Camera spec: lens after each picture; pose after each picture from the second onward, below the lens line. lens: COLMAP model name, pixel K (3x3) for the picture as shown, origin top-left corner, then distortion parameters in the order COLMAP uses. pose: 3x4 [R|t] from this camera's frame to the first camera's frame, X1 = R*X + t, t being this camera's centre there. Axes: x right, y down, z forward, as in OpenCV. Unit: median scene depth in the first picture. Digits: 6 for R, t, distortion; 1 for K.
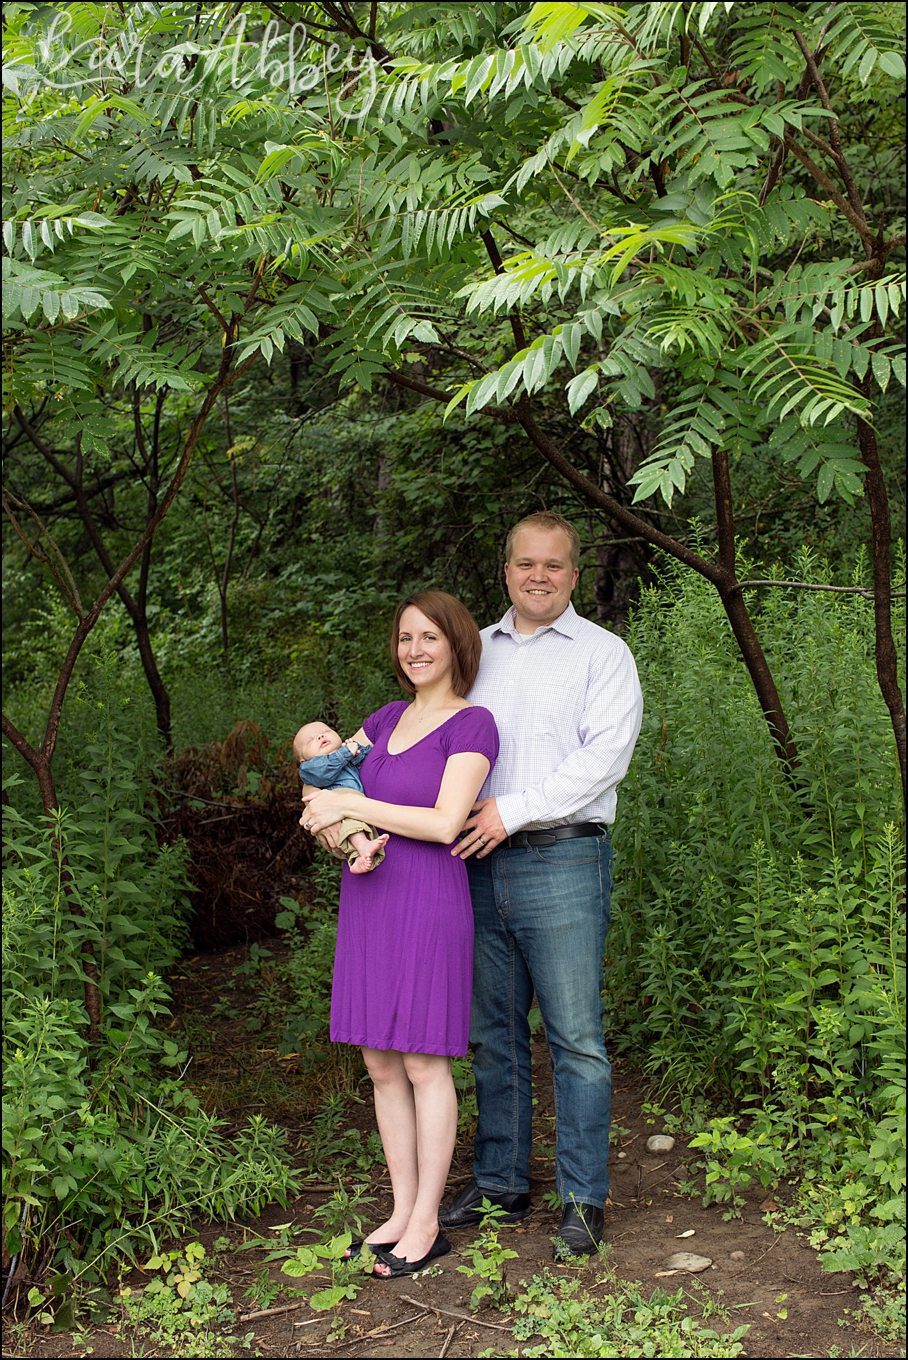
lens RADIAL K [[2026.8, 0, 454.0], [0, 2026.8, 680.0], [0, 0, 1]] dist [-0.098802, 0.054733]
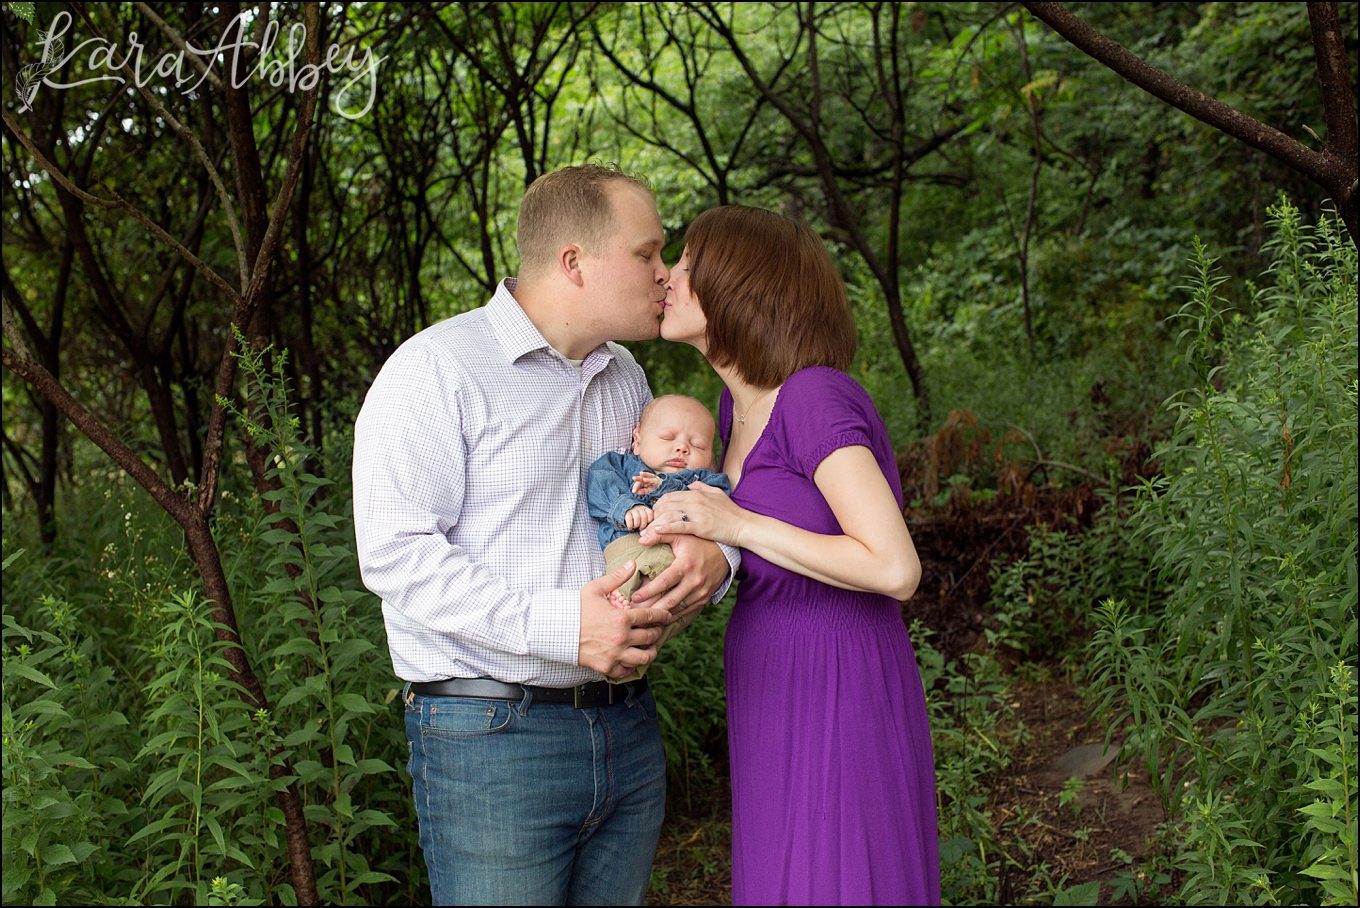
lens RADIAL K [[2026.8, 0, 680.0], [0, 2026.8, 454.0], [0, 0, 1]] dist [-0.098802, 0.054733]
pose [[0.933618, -0.013830, -0.358003, 0.051901], [0.031681, 0.998527, 0.044045, -0.000980], [0.356867, -0.052464, 0.932681, 0.132999]]
